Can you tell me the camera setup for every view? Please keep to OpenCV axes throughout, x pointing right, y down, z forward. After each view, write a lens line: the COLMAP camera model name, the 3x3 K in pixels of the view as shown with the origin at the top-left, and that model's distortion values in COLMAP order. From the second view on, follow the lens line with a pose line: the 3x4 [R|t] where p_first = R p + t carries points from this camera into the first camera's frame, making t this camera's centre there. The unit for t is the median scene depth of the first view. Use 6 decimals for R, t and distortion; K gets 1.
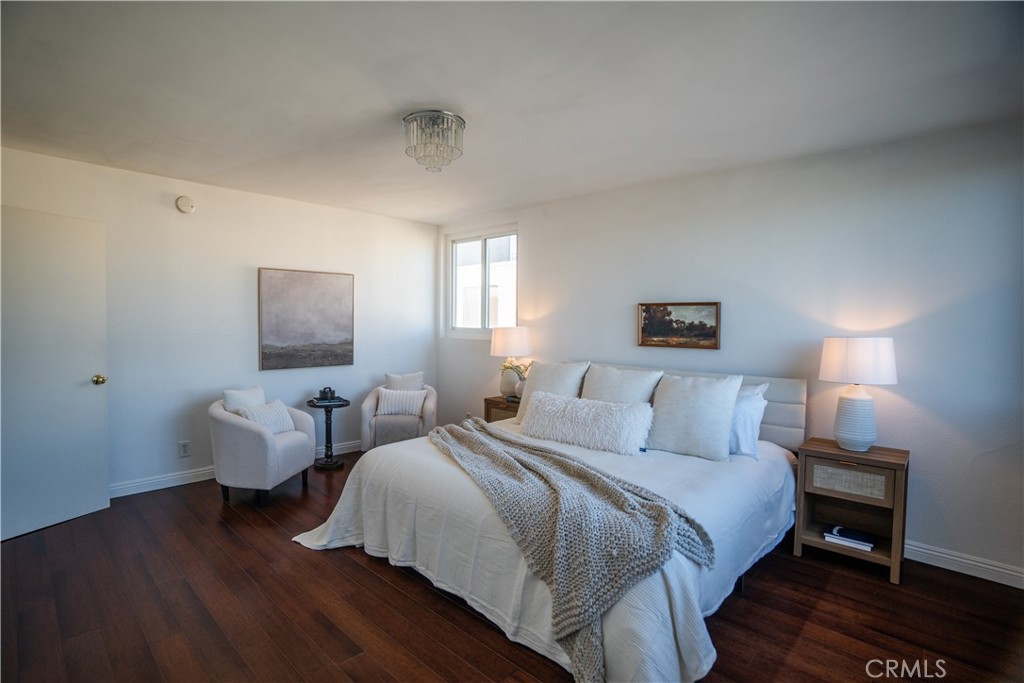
lens RADIAL K [[495.8, 0, 504.5], [0, 495.8, 335.2], [0, 0, 1]] dist [-0.049554, 0.009212]
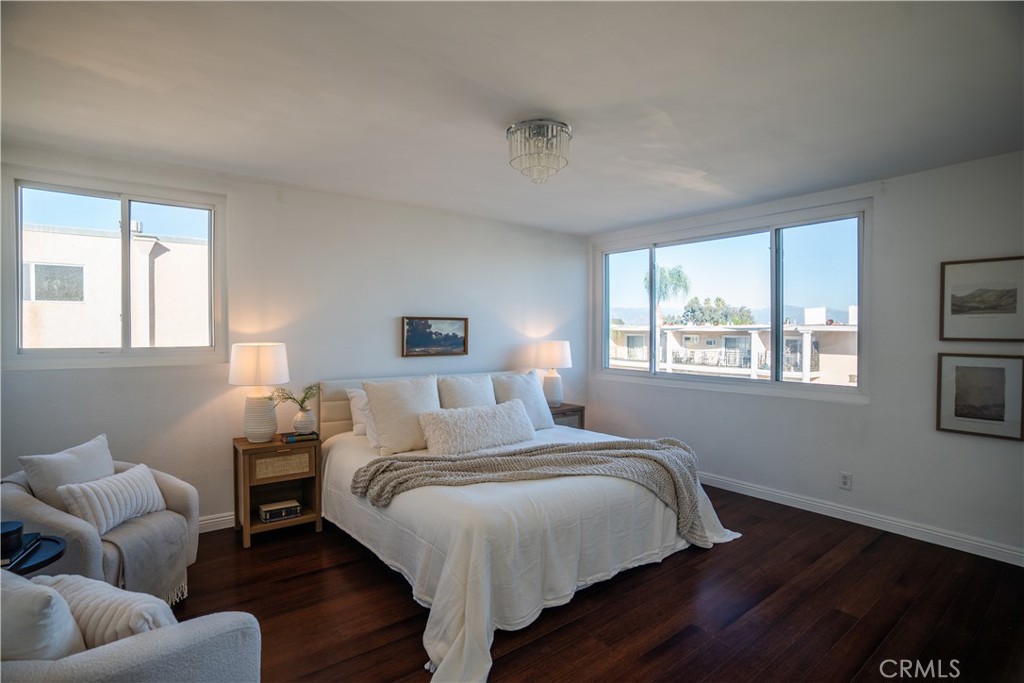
lens RADIAL K [[495.8, 0, 501.0], [0, 495.8, 339.9], [0, 0, 1]] dist [-0.049554, 0.009212]
pose [[0.171679, -0.030721, 0.984674, -0.777899], [0.024254, 0.999343, 0.026950, -0.039943], [-0.984854, 0.019256, 0.172311, 0.642938]]
